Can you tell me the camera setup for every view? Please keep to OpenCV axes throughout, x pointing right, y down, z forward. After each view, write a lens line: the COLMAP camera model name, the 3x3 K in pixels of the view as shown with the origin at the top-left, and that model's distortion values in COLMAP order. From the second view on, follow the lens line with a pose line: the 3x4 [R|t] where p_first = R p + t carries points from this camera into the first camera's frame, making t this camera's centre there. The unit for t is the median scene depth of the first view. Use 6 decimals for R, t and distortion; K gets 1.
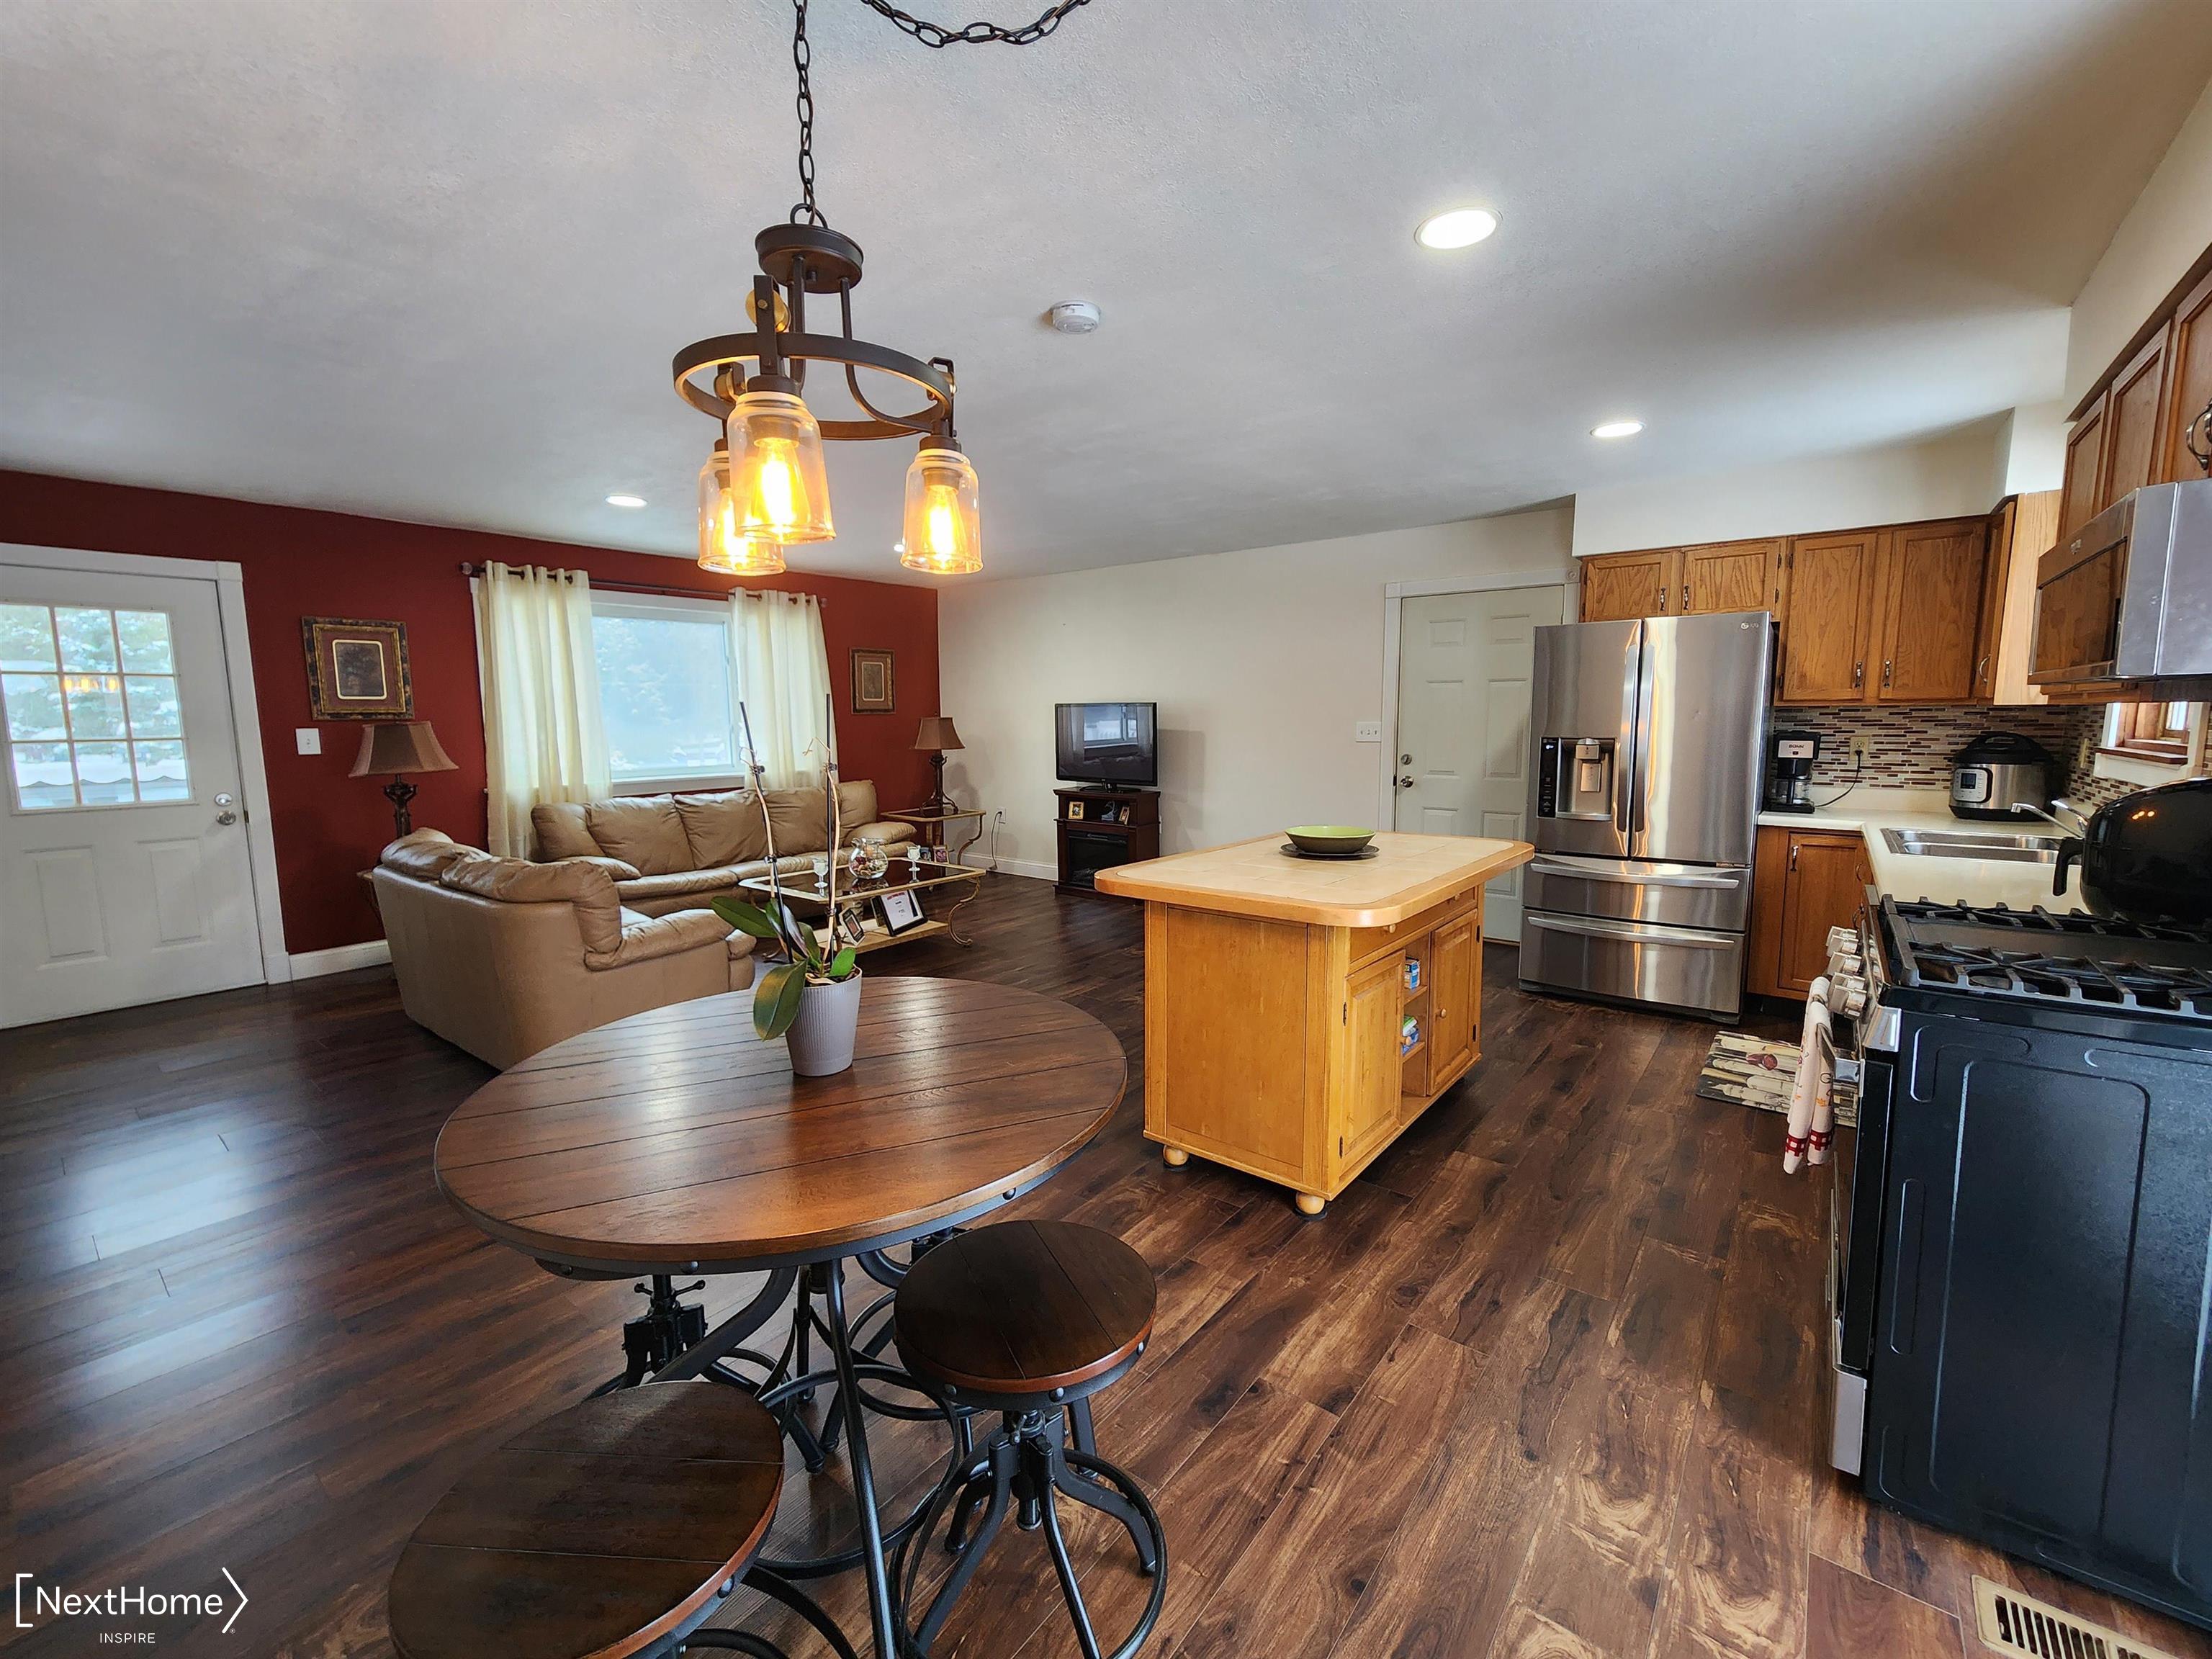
lens RADIAL K [[899.7, 0, 1106.0], [0, 899.7, 829.5], [0, 0, 1]] dist [0.000186, 0.000015]
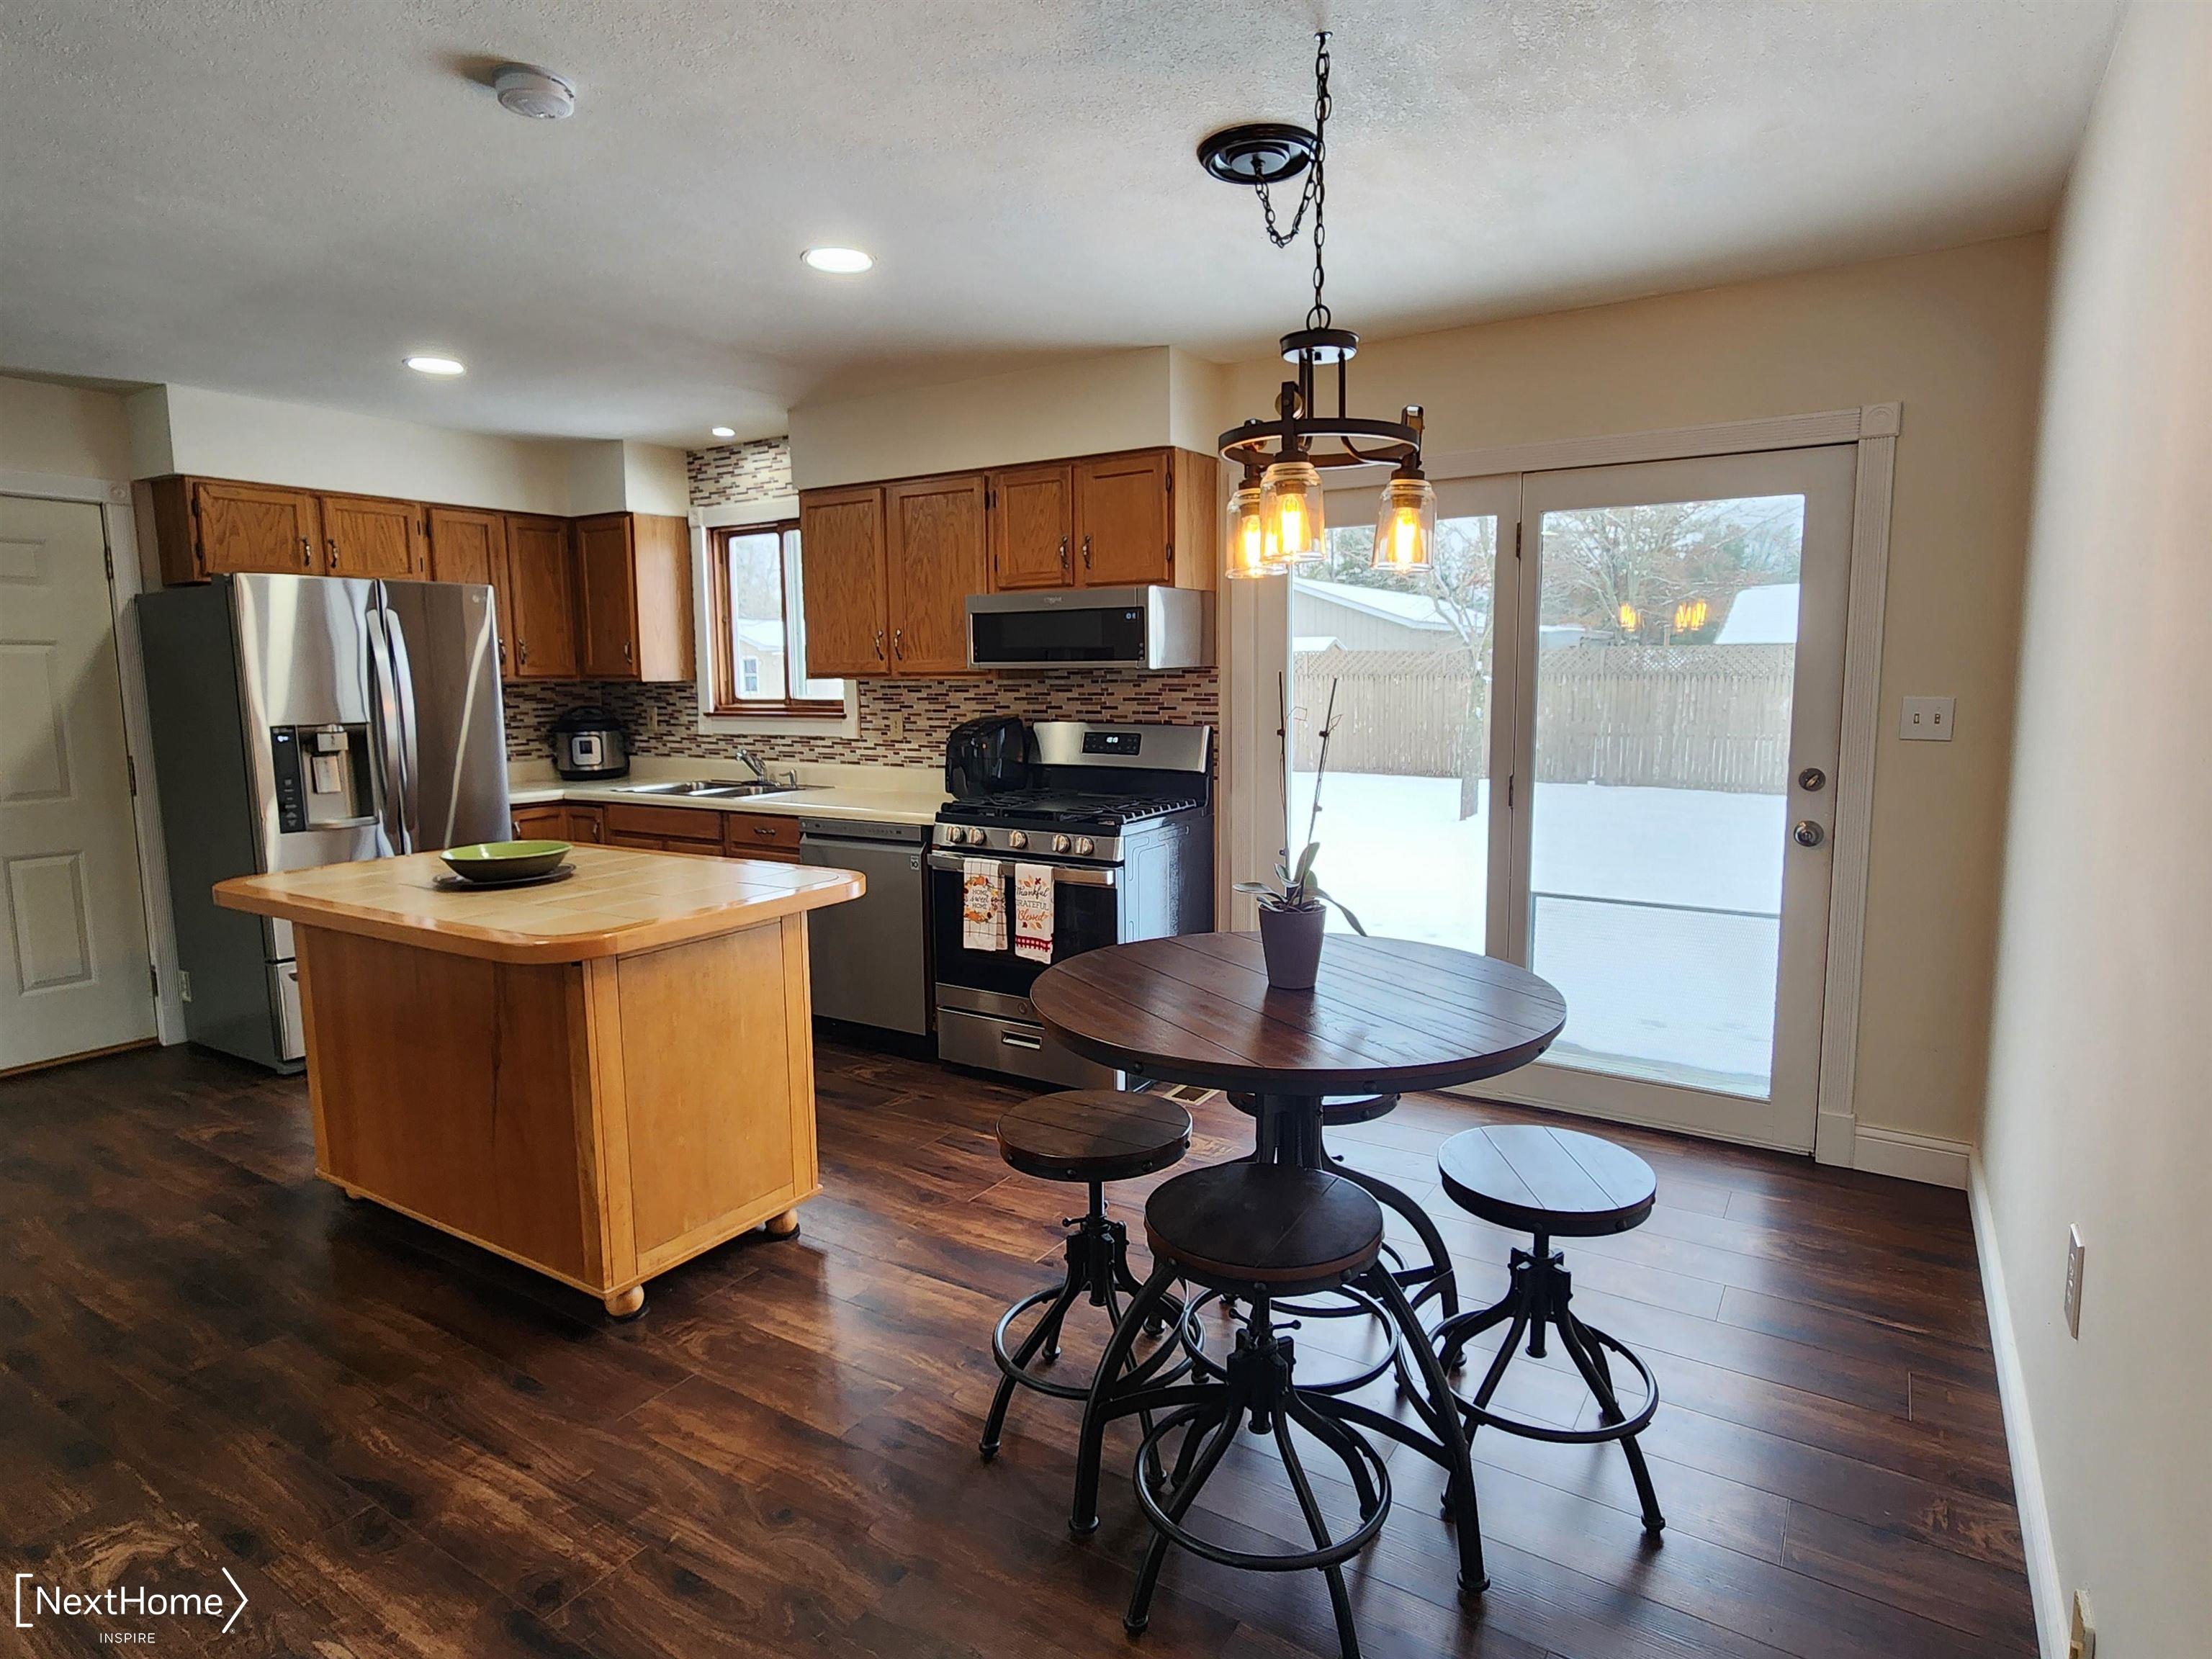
lens RADIAL K [[1250.0, 0, 1106.0], [0, 1250.0, 829.5], [0, 0, 1]] dist [0.000386, 0.000229]
pose [[-0.099477, -0.120781, 0.987682, -0.682790], [0.136510, 0.981564, 0.133781, -0.071754], [-0.985631, 0.148137, -0.081156, 0.477204]]
